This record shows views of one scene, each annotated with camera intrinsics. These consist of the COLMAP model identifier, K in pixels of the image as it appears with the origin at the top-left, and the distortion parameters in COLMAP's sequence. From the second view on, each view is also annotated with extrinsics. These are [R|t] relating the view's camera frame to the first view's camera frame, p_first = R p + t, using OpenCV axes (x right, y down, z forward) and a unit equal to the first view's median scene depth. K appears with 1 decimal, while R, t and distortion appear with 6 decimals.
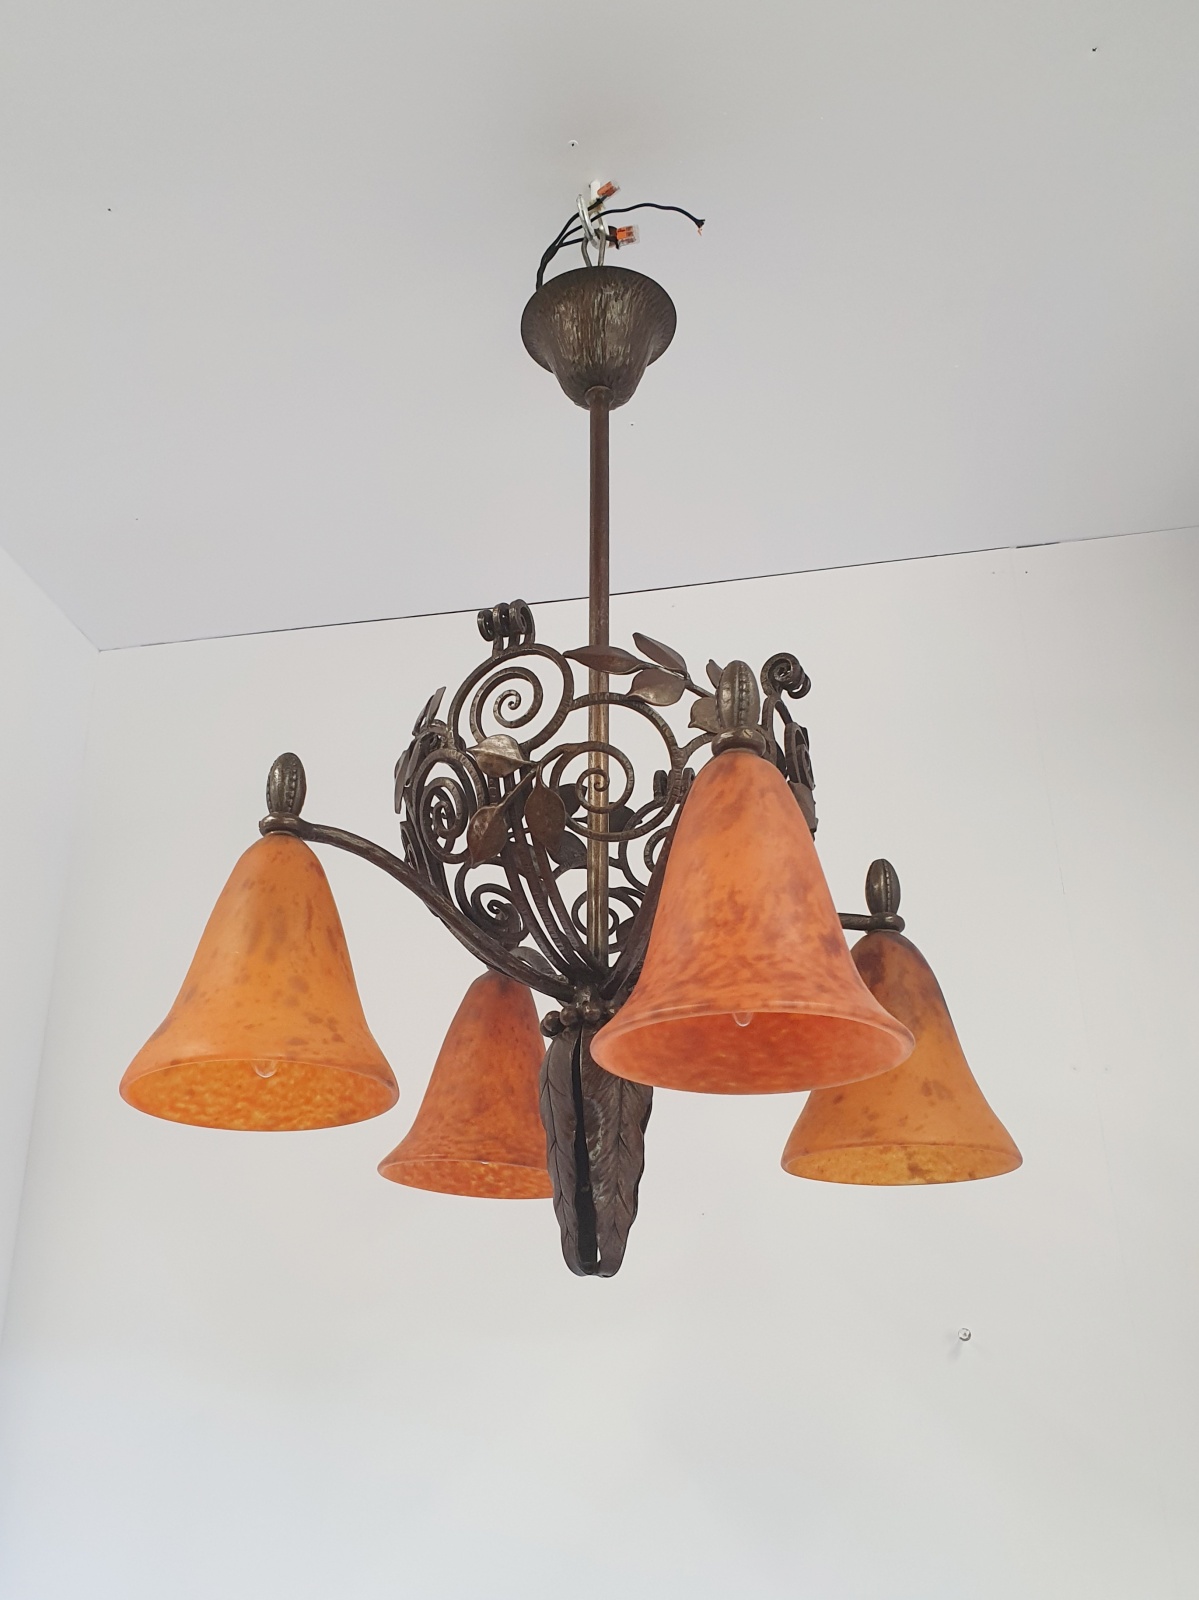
lens RADIAL K [[1428.2, 0, 591.9], [0, 1428.2, 866.4], [0, 0, 1]] dist [0.202588, -0.604233]
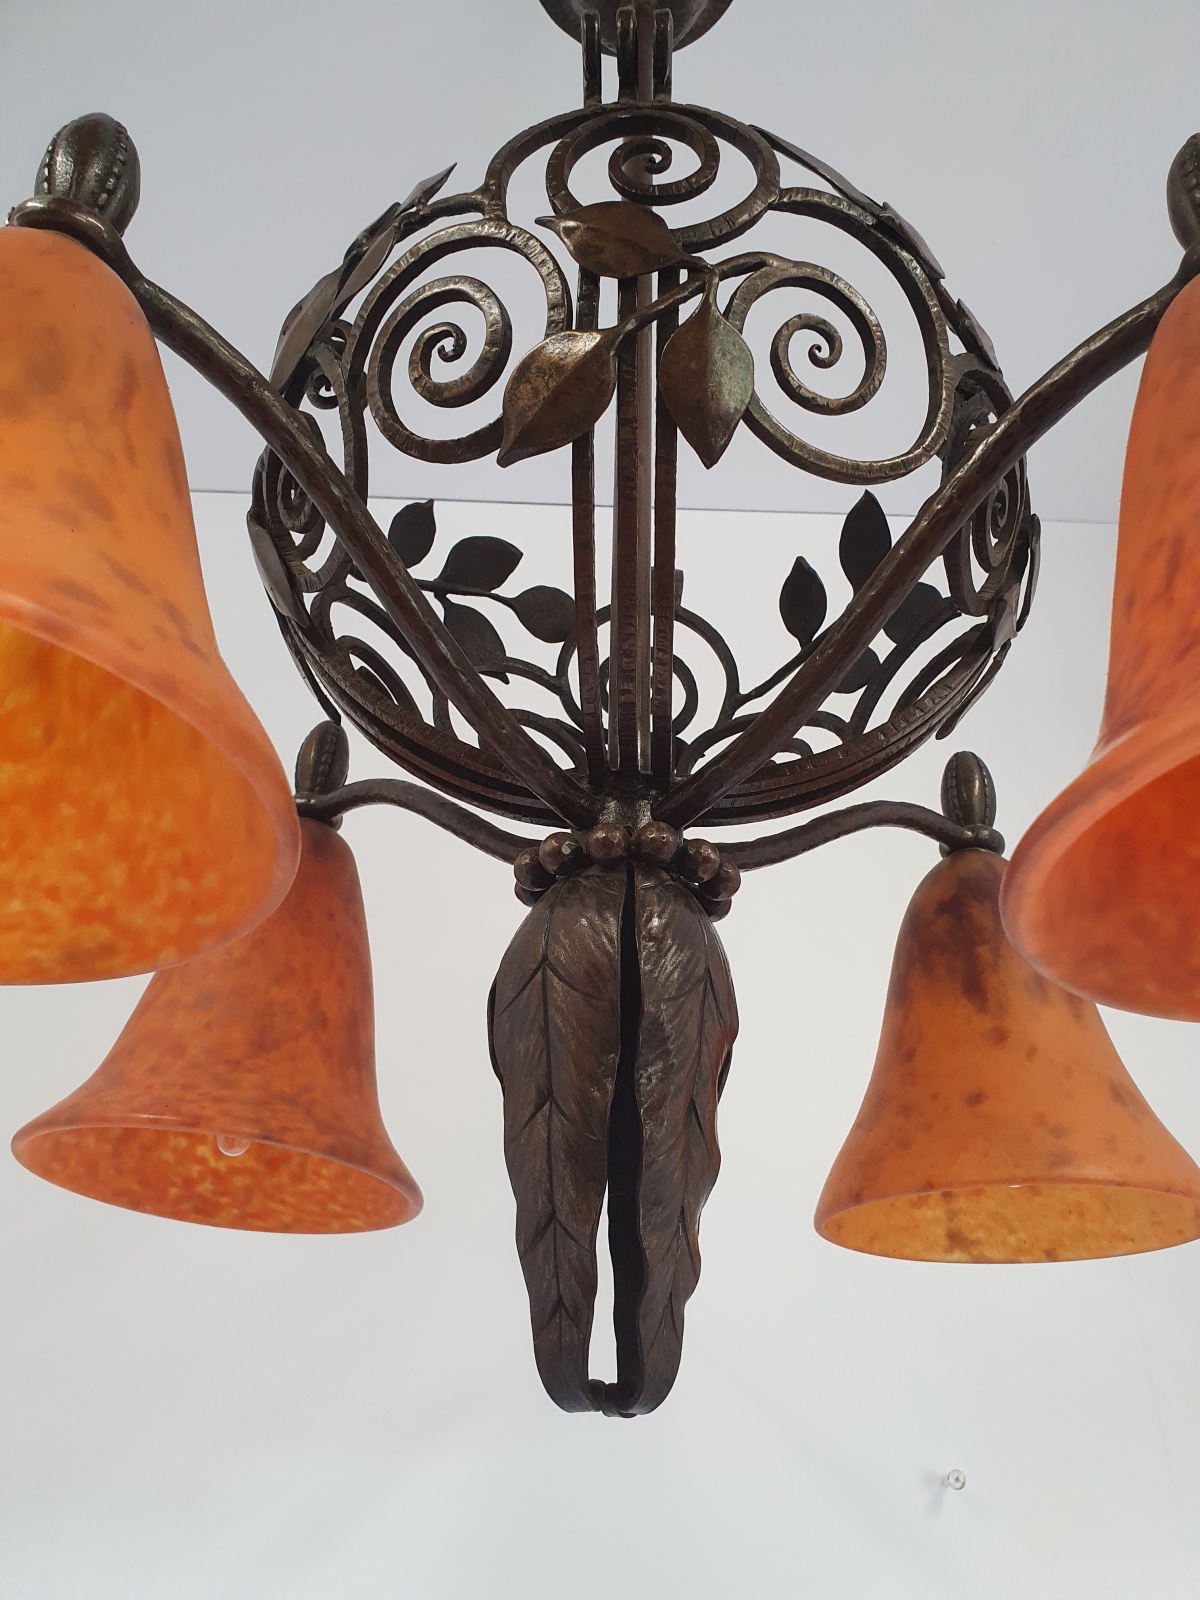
lens RADIAL K [[1273.2, 0, 639.7], [0, 1273.2, 816.2], [0, 0, 1]] dist [-0.006359, -0.003315]
pose [[0.909309, 0.212782, 0.357604, -0.158756], [-0.167607, 0.973865, -0.153283, 0.159364], [-0.380874, 0.079445, 0.921208, 0.608094]]
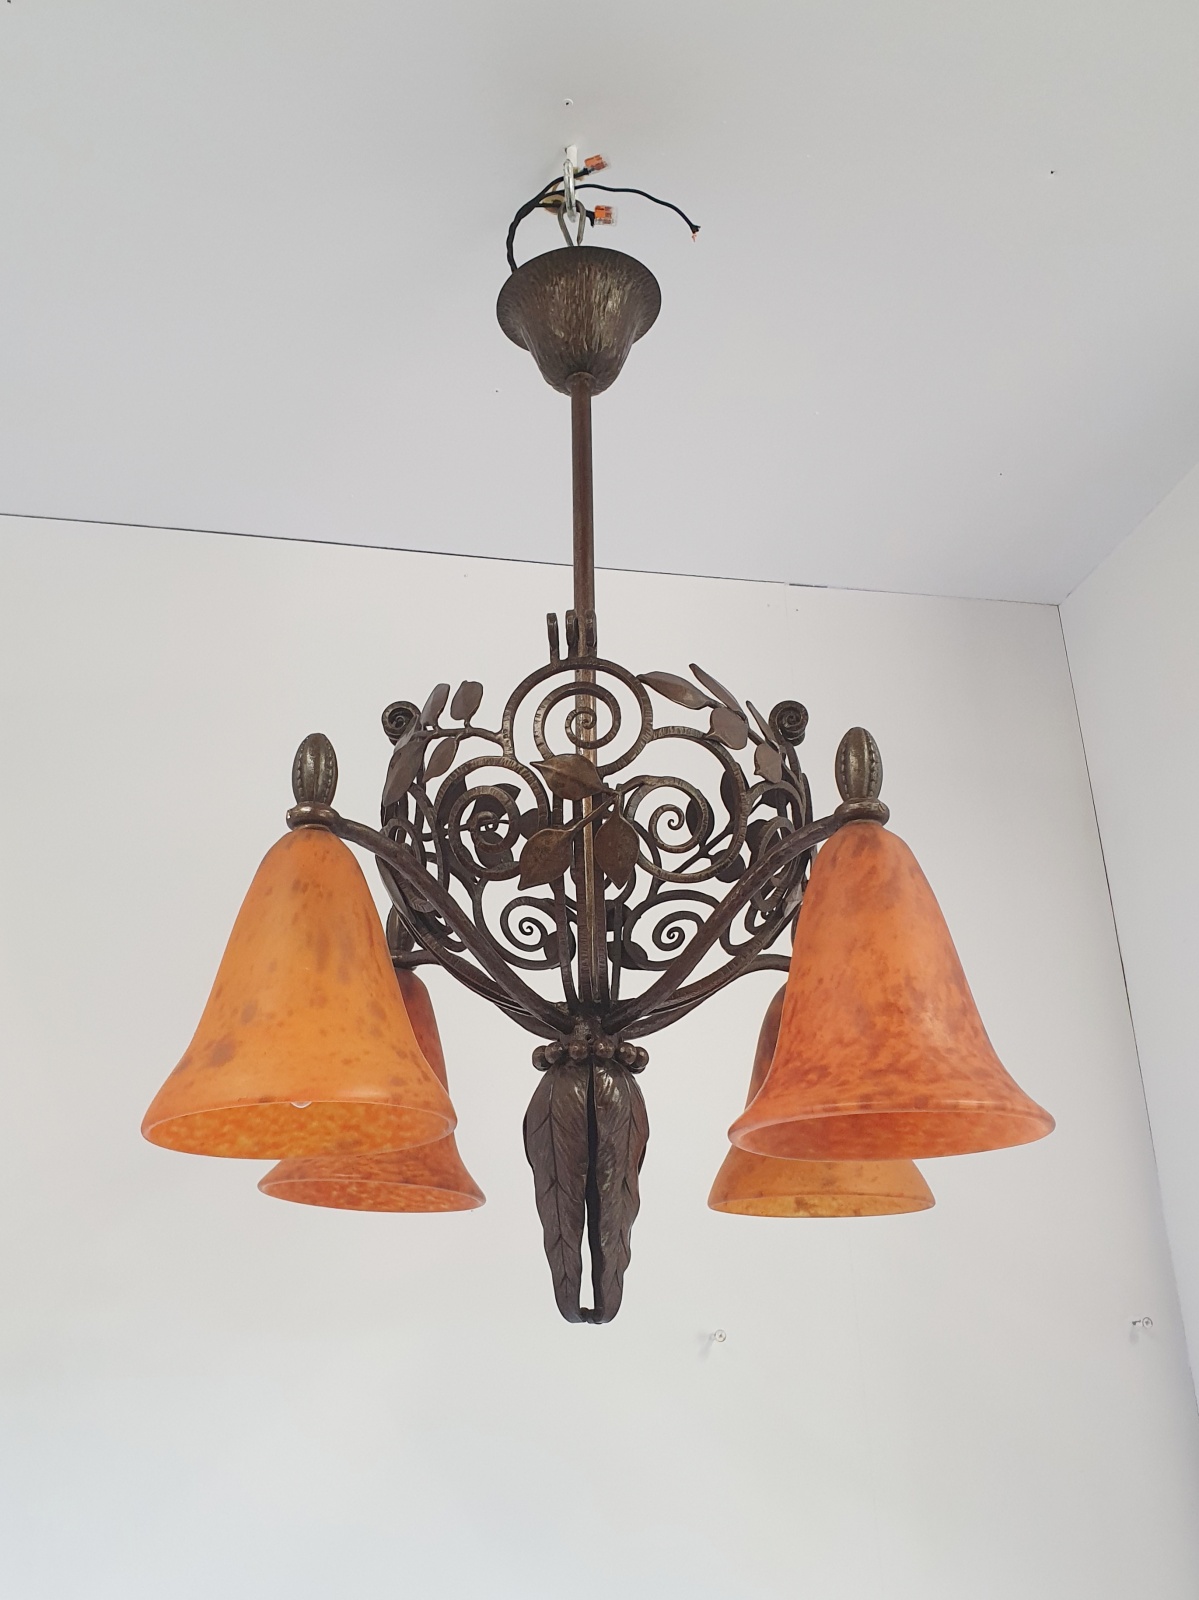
lens RADIAL K [[1416.8, 0, 593.9], [0, 1416.8, 852.4], [0, 0, 1]] dist [0.105799, -0.009702]
pose [[0.925782, 0.118902, 0.358873, -0.362876], [-0.132012, 0.991174, 0.012153, -0.039713], [-0.354260, -0.058627, 0.933307, 0.120450]]
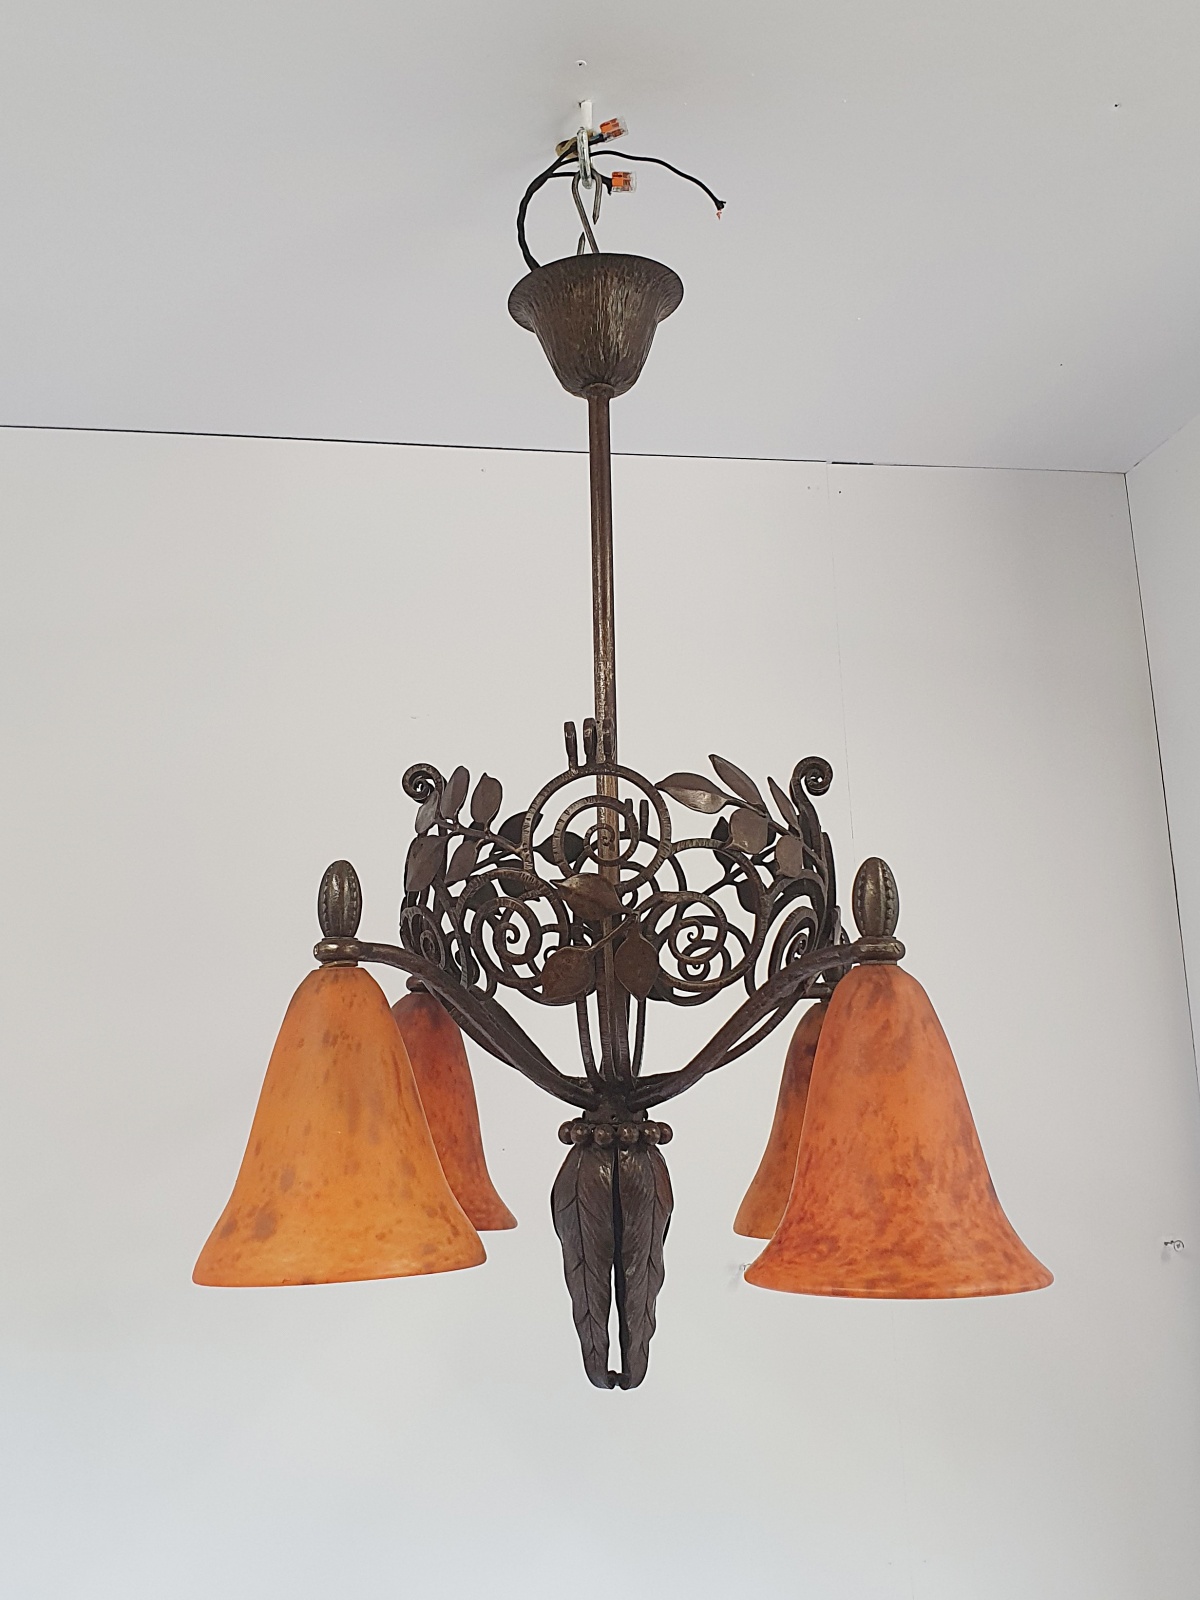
lens RADIAL K [[1547.3, 0, 589.1], [0, 1547.3, 793.0], [0, 0, 1]] dist [0.090995, -0.008565]
pose [[0.937119, 0.051295, 0.345220, -0.405475], [-0.115684, 0.978876, 0.168582, -0.304005], [-0.329280, -0.197918, 0.923257, 0.067268]]
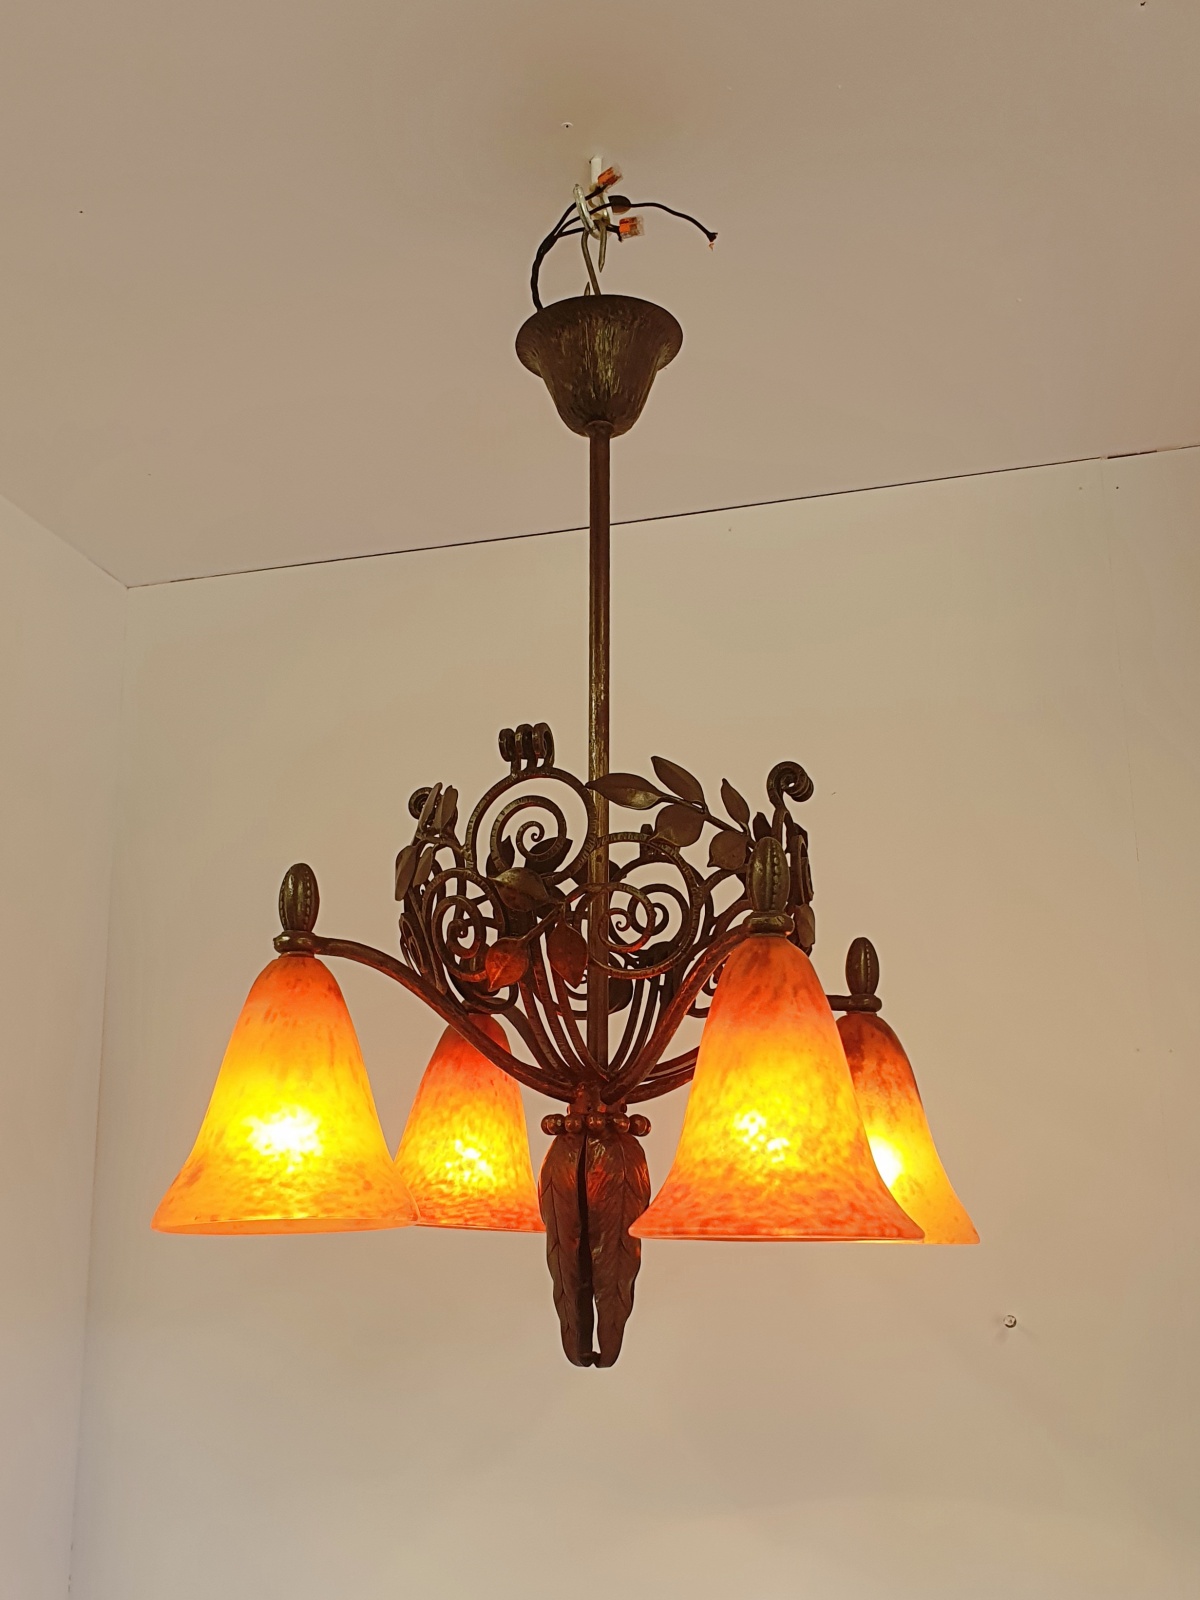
lens RADIAL K [[1590.3, 0, 626.7], [0, 1590.3, 889.6], [0, 0, 1]] dist [0.297996, -1.143866]
pose [[0.992298, 0.025279, 0.121264, -0.122857], [-0.045549, 0.984833, 0.167421, -0.258601], [-0.115193, -0.171655, 0.978399, -0.109008]]
